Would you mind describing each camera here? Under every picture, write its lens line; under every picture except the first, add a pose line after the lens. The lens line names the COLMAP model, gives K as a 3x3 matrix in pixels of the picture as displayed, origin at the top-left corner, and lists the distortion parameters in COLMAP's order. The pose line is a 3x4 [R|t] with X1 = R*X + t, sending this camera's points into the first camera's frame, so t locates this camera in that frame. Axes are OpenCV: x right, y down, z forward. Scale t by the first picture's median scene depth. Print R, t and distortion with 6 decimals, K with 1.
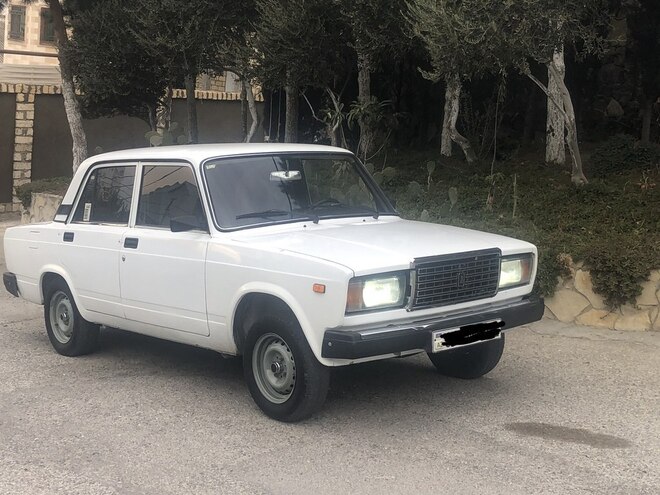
lens RADIAL K [[1022.8, 0, 330.0], [0, 1022.8, 247.5], [0, 0, 1]] dist [0.191902, -0.789121]
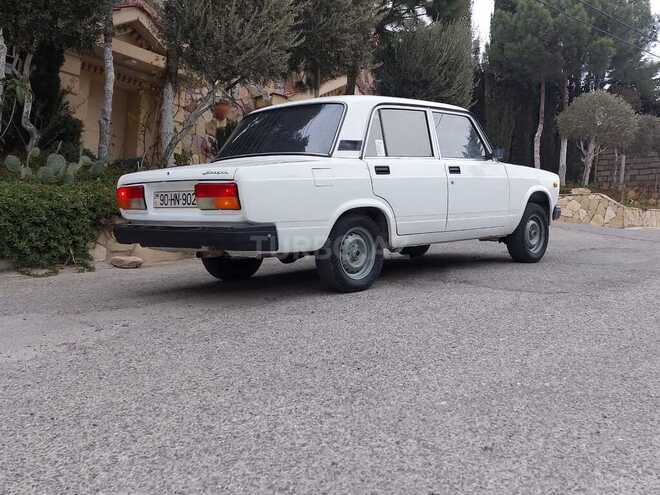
lens RADIAL K [[691.4, 0, 343.4], [0, 691.4, 237.7], [0, 0, 1]] dist [0.142414, -0.263169]
pose [[-0.084234, -0.036432, 0.995780, -0.996611], [0.121545, 0.991493, 0.046557, 0.021140], [-0.989005, 0.124954, -0.079090, 1.145340]]
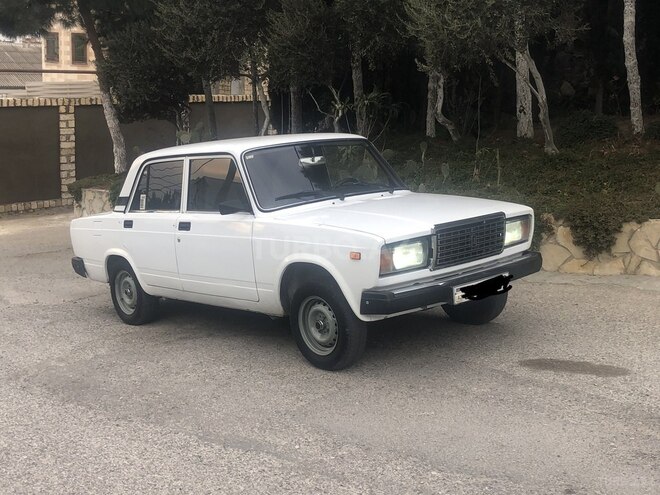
lens RADIAL K [[850.4, 0, 330.0], [0, 850.4, 247.5], [0, 0, 1]] dist [0.171708, -0.640033]
pose [[0.998210, -0.059381, 0.007102, -0.034016], [0.059124, 0.997732, 0.032164, -0.001675], [-0.008996, -0.031686, 0.999457, 0.023726]]
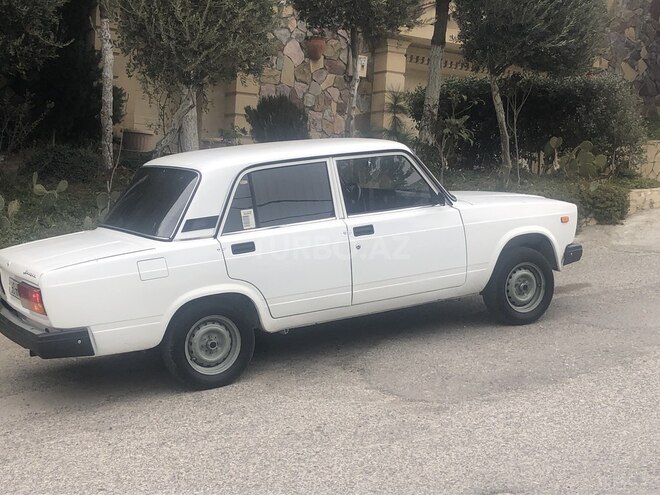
lens RADIAL K [[1022.8, 0, 330.0], [0, 1022.8, 247.5], [0, 0, 1]] dist [0.191902, -0.789121]
pose [[0.217702, -0.127959, 0.967591, -1.162300], [0.160861, 0.982515, 0.093740, -0.087163], [-0.962668, 0.135241, 0.234480, 0.737531]]
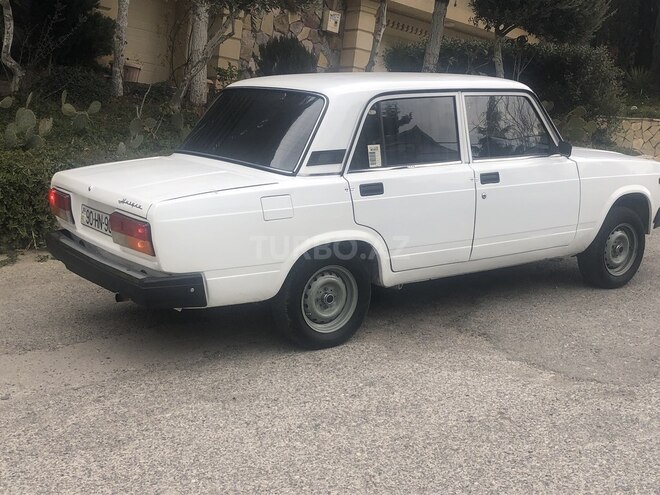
lens RADIAL K [[850.4, 0, 330.0], [0, 850.4, 247.5], [0, 0, 1]] dist [0.171708, -0.640033]
pose [[0.104771, -0.180432, 0.977991, -0.937919], [0.082159, 0.981613, 0.172298, -0.084879], [-0.991097, 0.062299, 0.117669, 0.993057]]
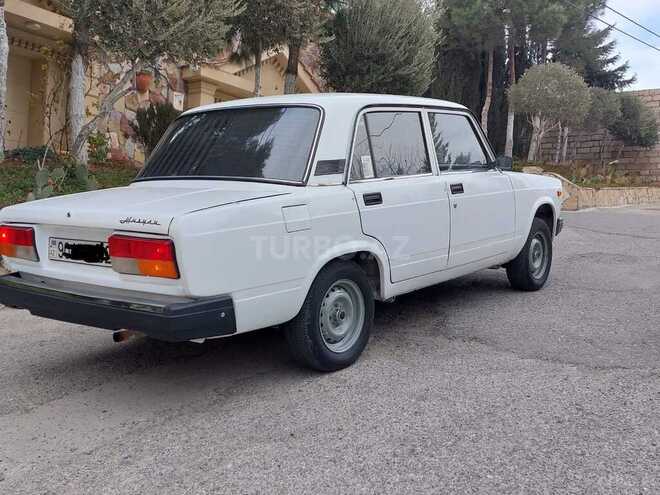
lens RADIAL K [[688.8, 0, 329.8], [0, 688.8, 234.1], [0, 0, 1]] dist [0.142884, -0.221164]
pose [[-0.169324, -0.083111, 0.982050, -0.787428], [0.126763, 0.986325, 0.105329, -0.044571], [-0.977374, 0.142323, -0.156473, 1.157666]]
